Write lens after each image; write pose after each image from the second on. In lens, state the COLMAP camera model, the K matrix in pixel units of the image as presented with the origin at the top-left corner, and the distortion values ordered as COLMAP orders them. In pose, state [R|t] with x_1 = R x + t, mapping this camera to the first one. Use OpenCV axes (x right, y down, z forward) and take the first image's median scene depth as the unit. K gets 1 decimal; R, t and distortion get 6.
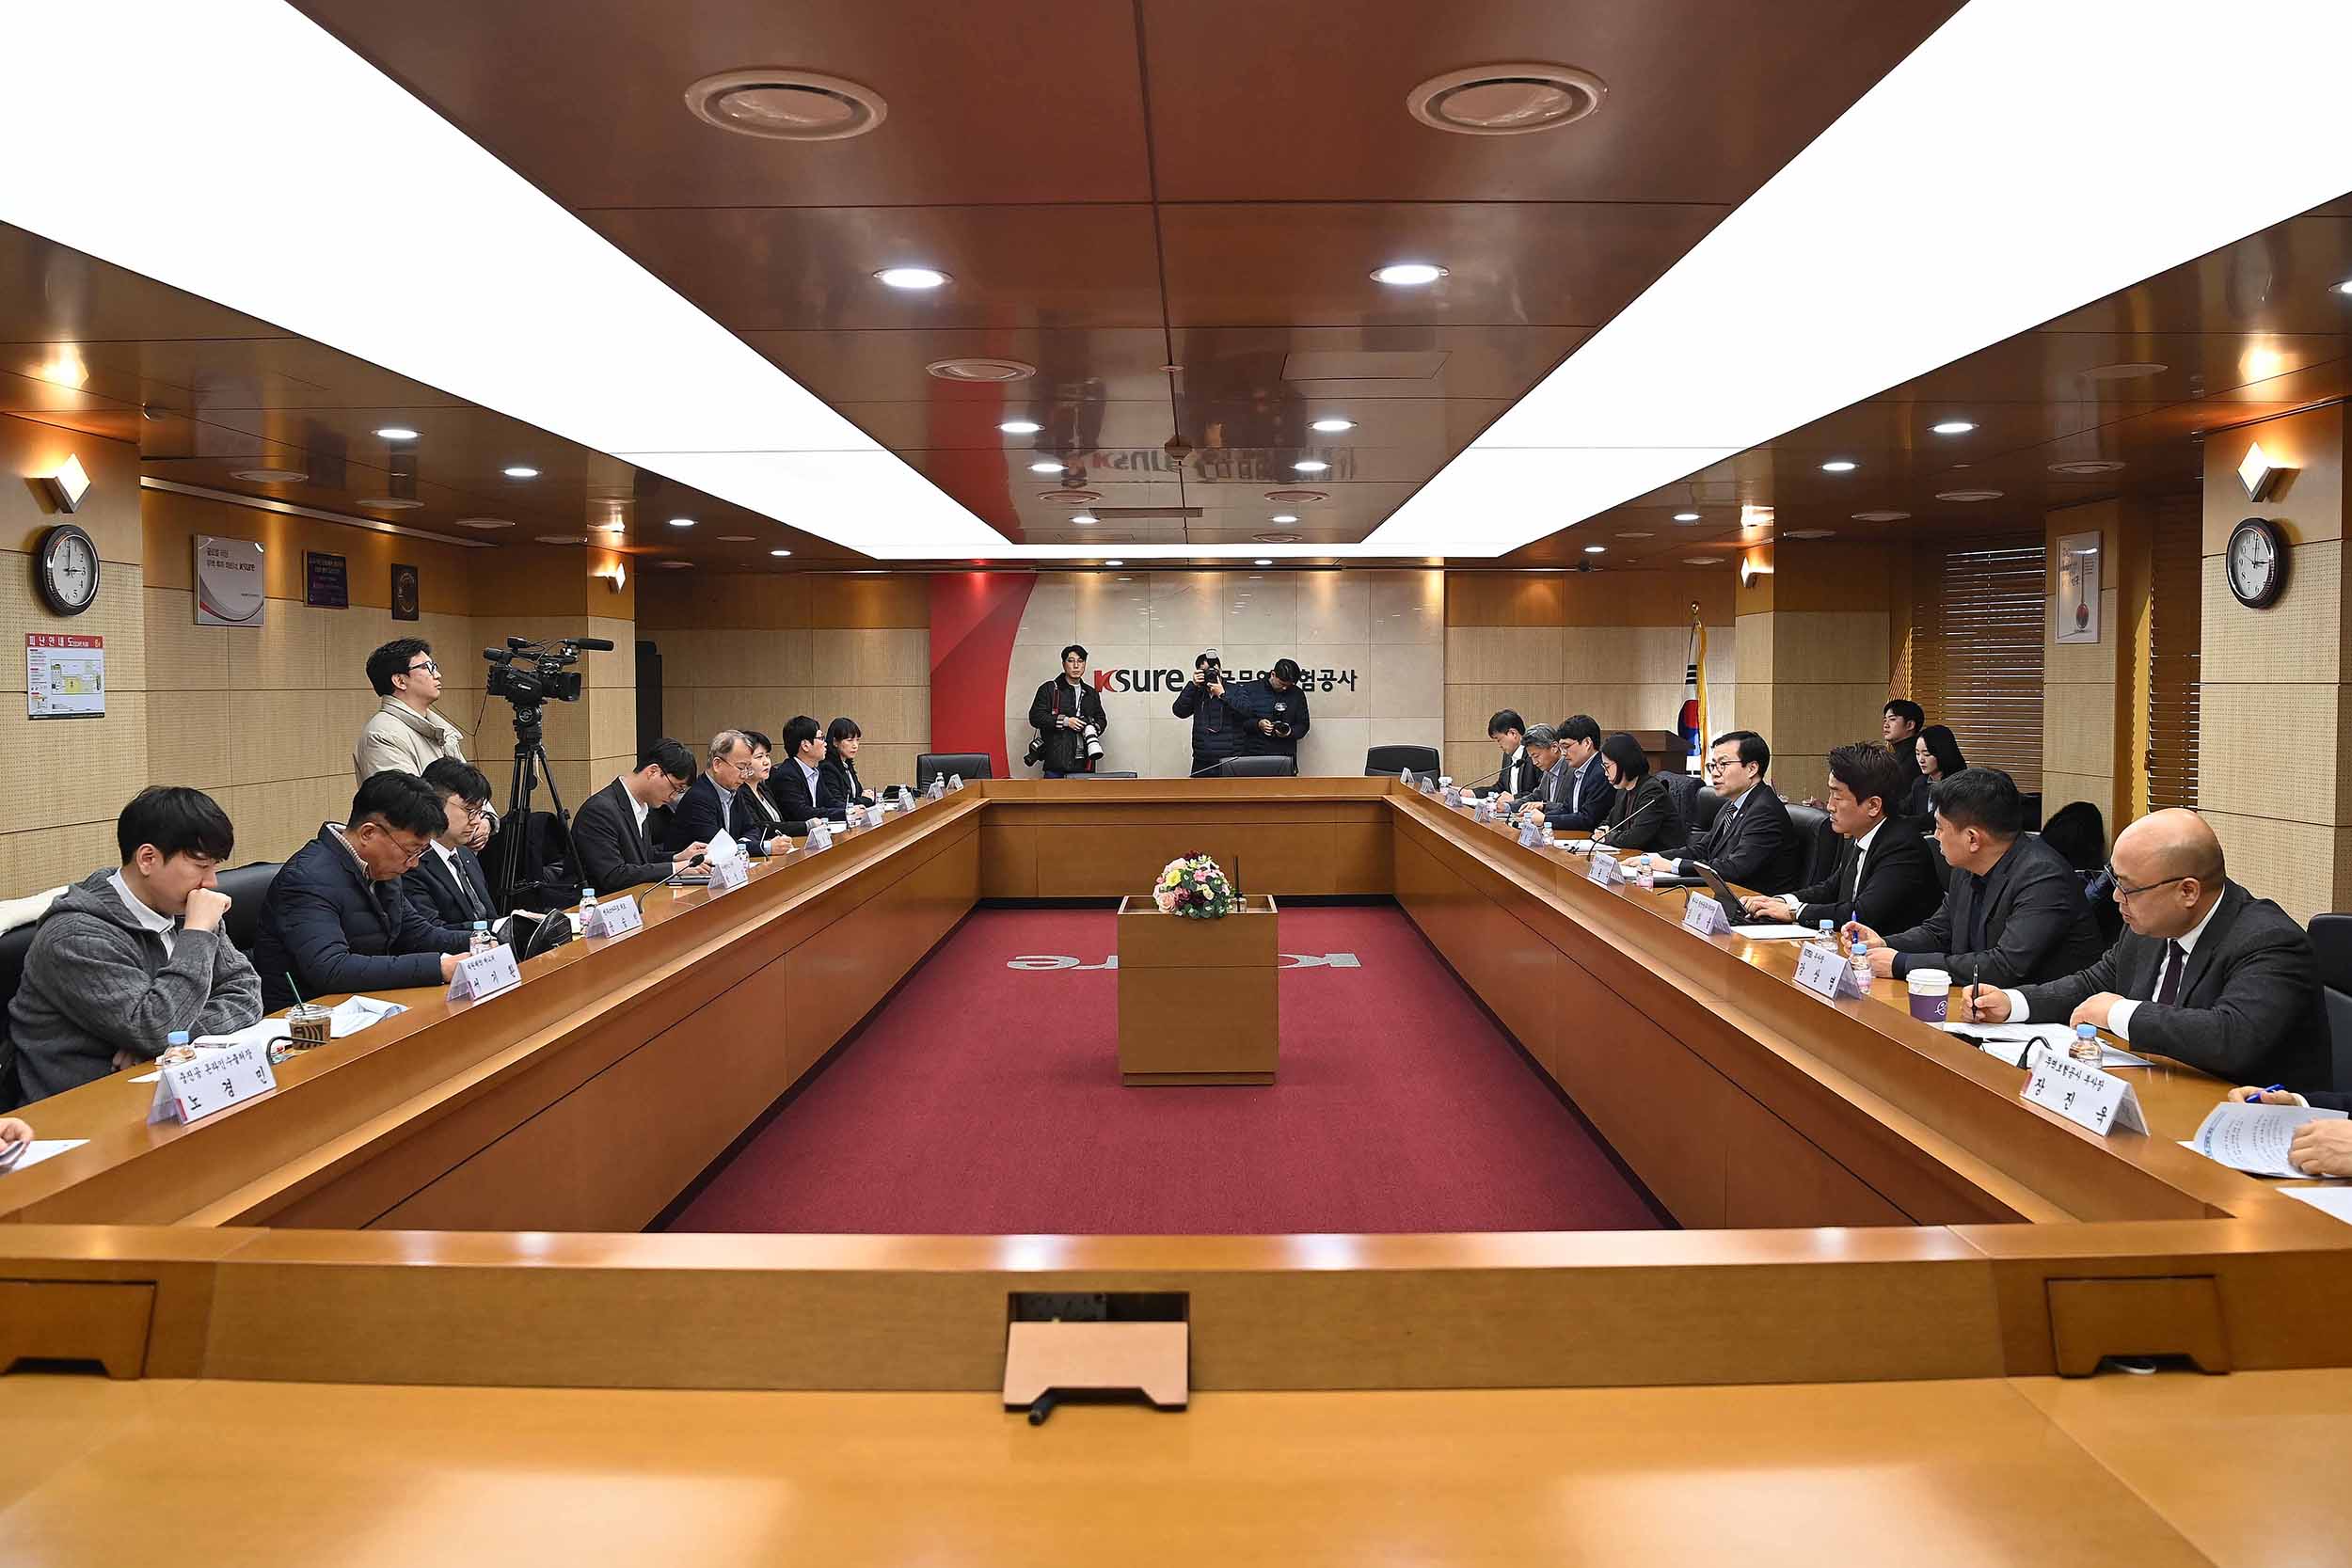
lens RADIAL K [[1760.9, 0, 1190.3], [0, 1760.9, 757.1], [0, 0, 1]] dist [-0.068141, 0.007708]
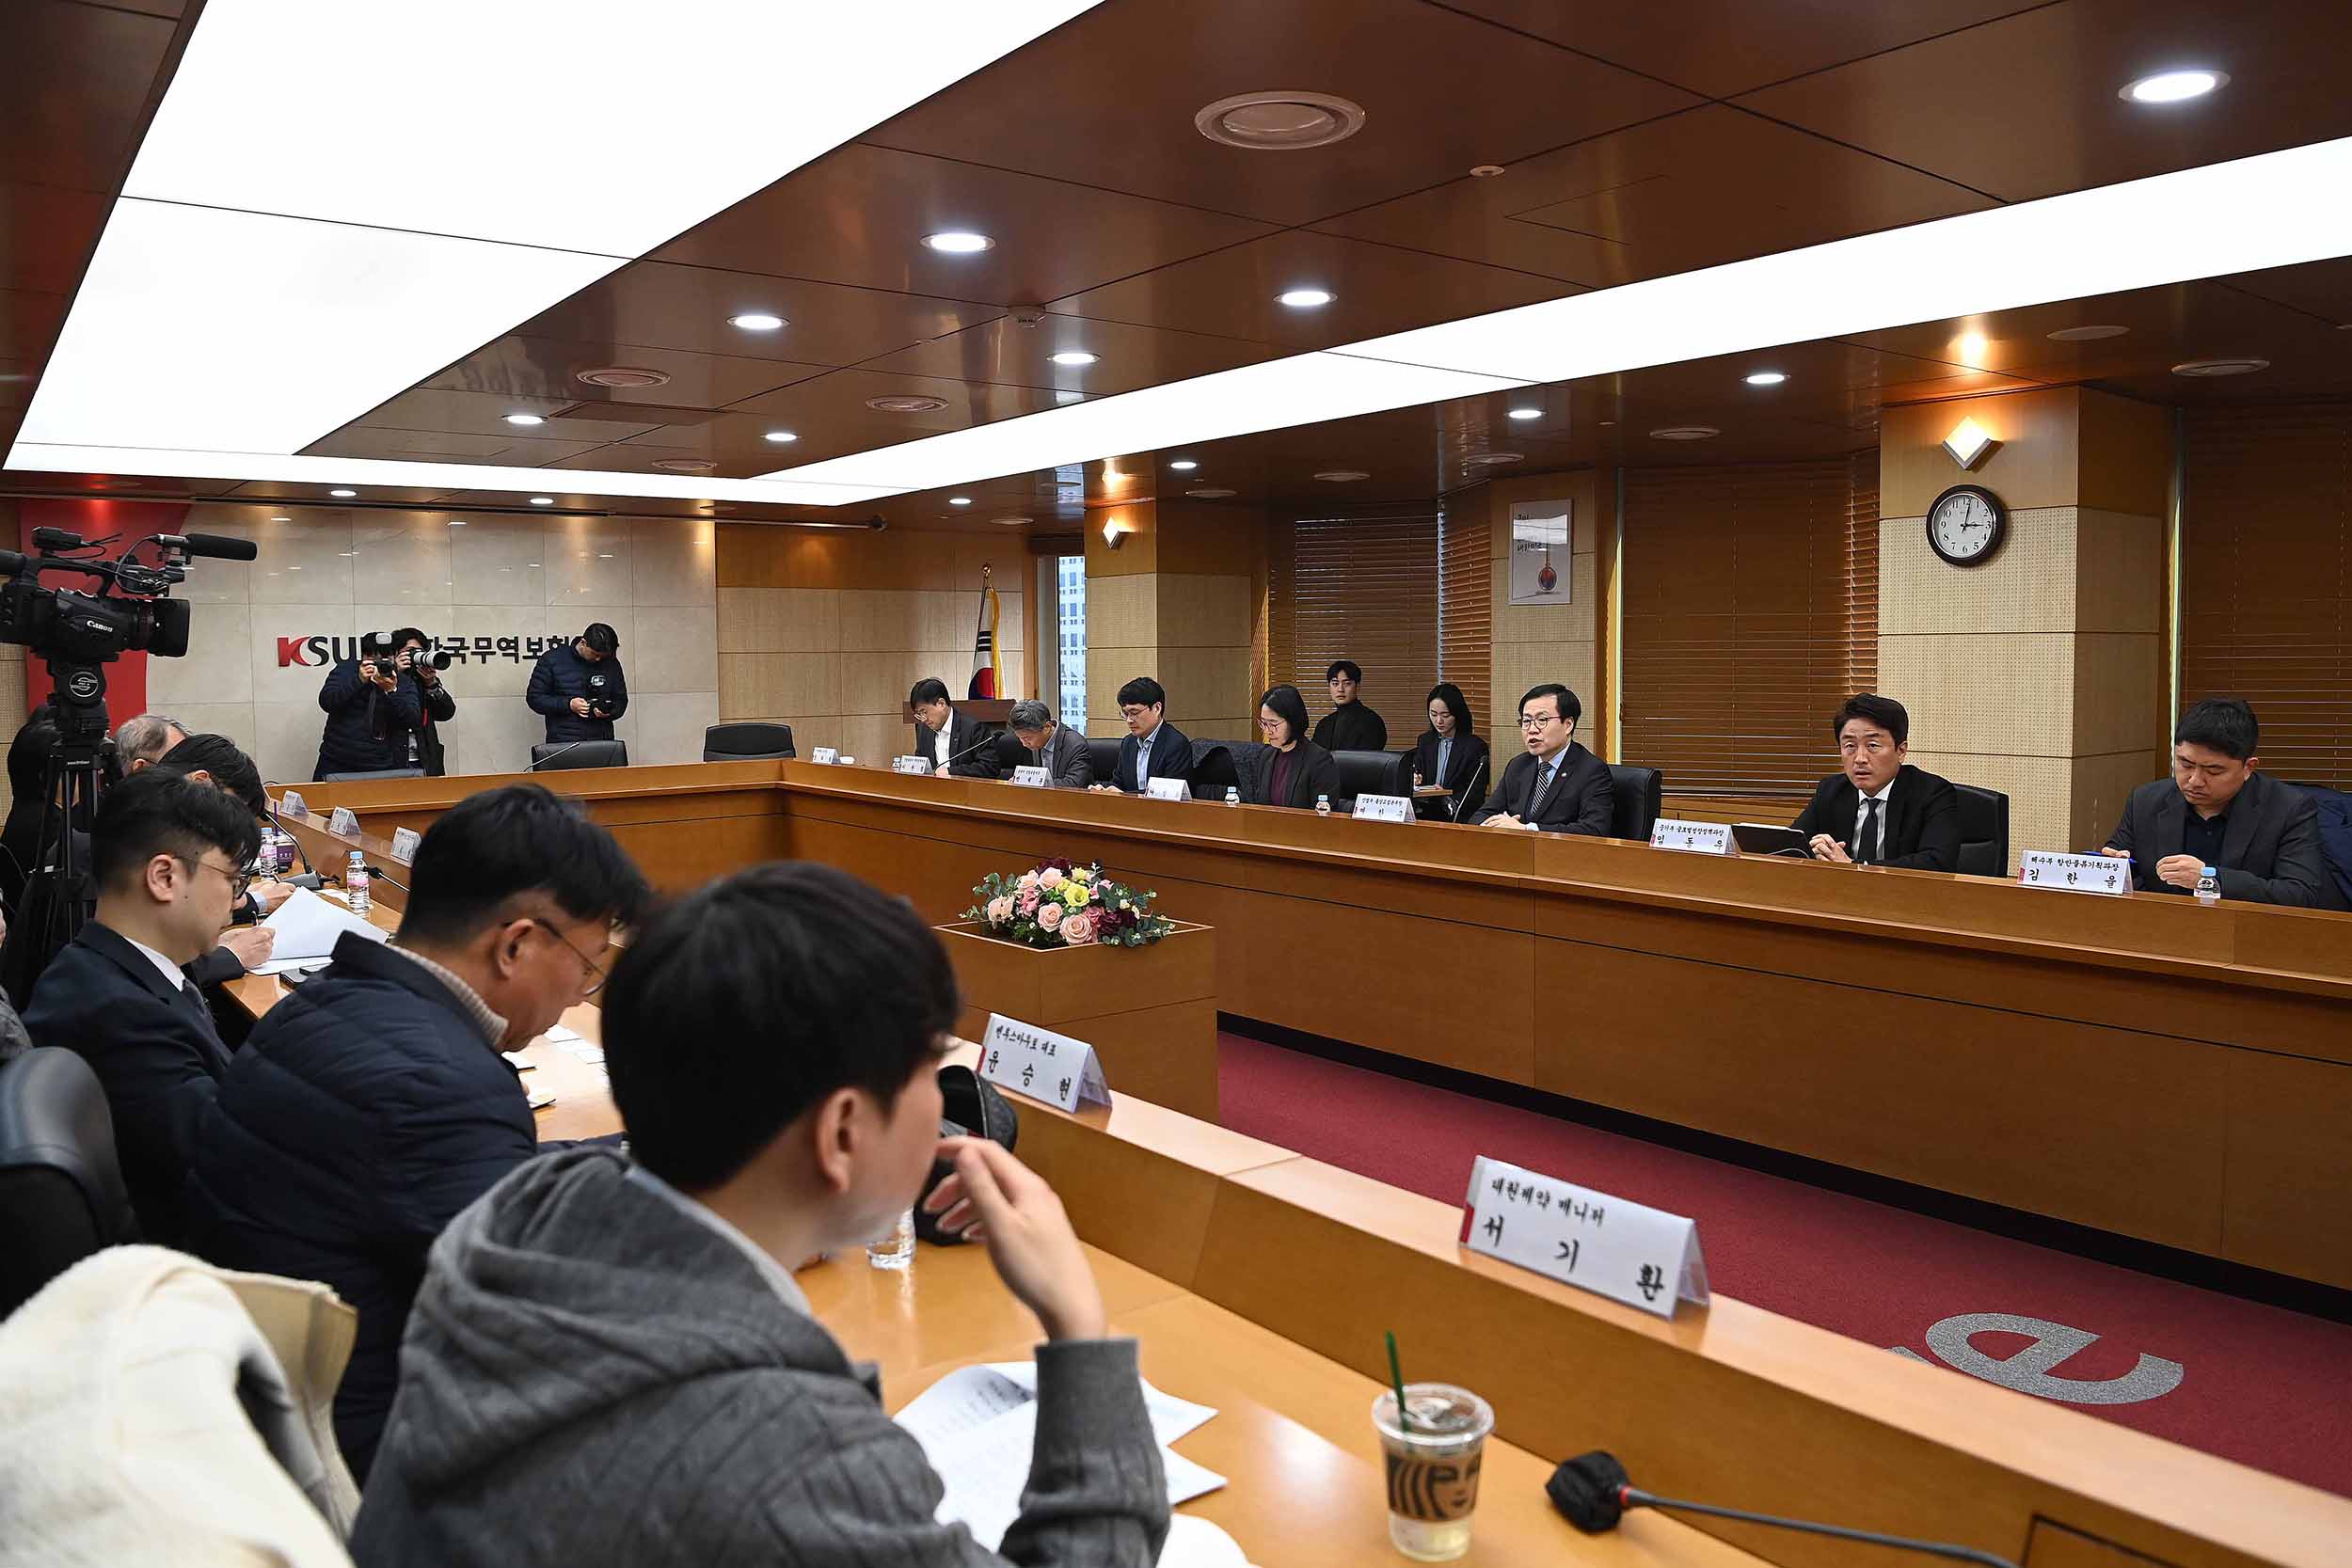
lens RADIAL K [[1710.4, 0, 1243.8], [0, 1710.4, 785.4], [0, 0, 1]] dist [-0.066028, 0.001750]
pose [[0.777752, -0.050739, 0.626520, -0.209616], [0.032625, 0.998652, 0.040377, -0.001841], [-0.627724, -0.010963, 0.778359, 0.210472]]
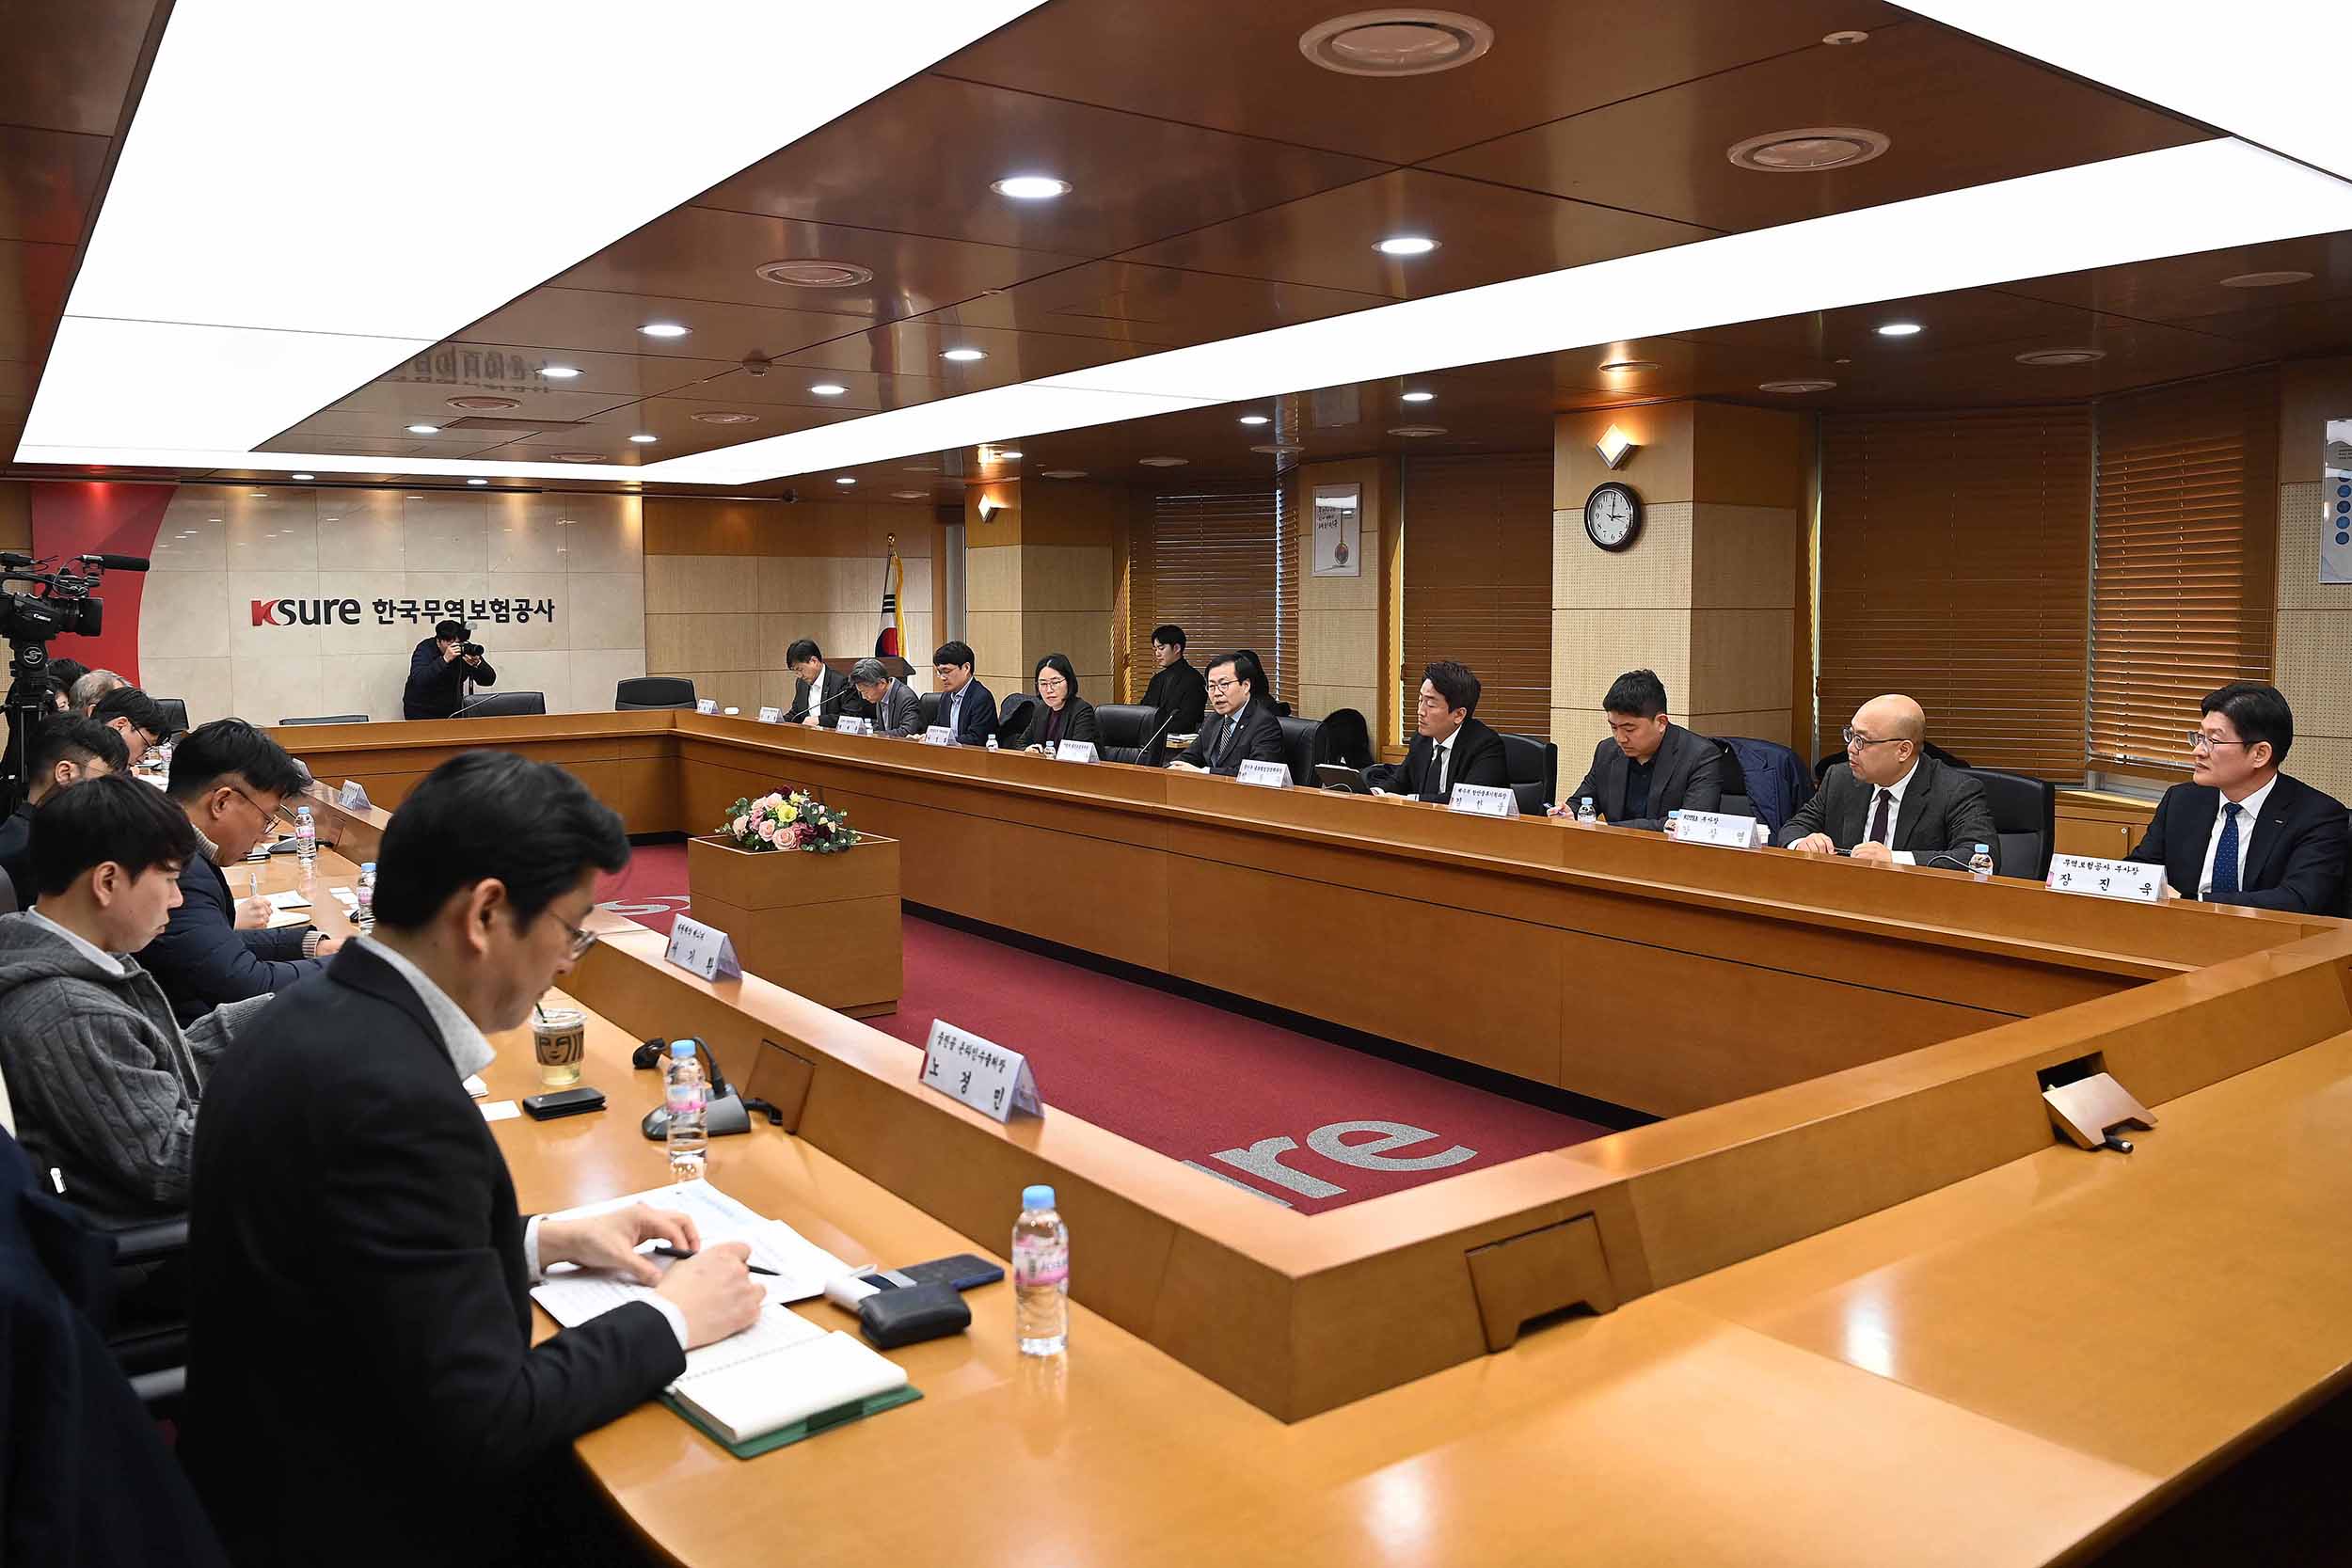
lens RADIAL K [[1760.9, 0, 1190.3], [0, 1760.9, 757.1], [0, 0, 1]] dist [-0.068141, 0.007708]
pose [[0.810440, -0.048983, 0.583771, -0.203912], [0.026120, 0.998529, 0.047522, -0.000915], [-0.585240, -0.023266, 0.810527, 0.049649]]
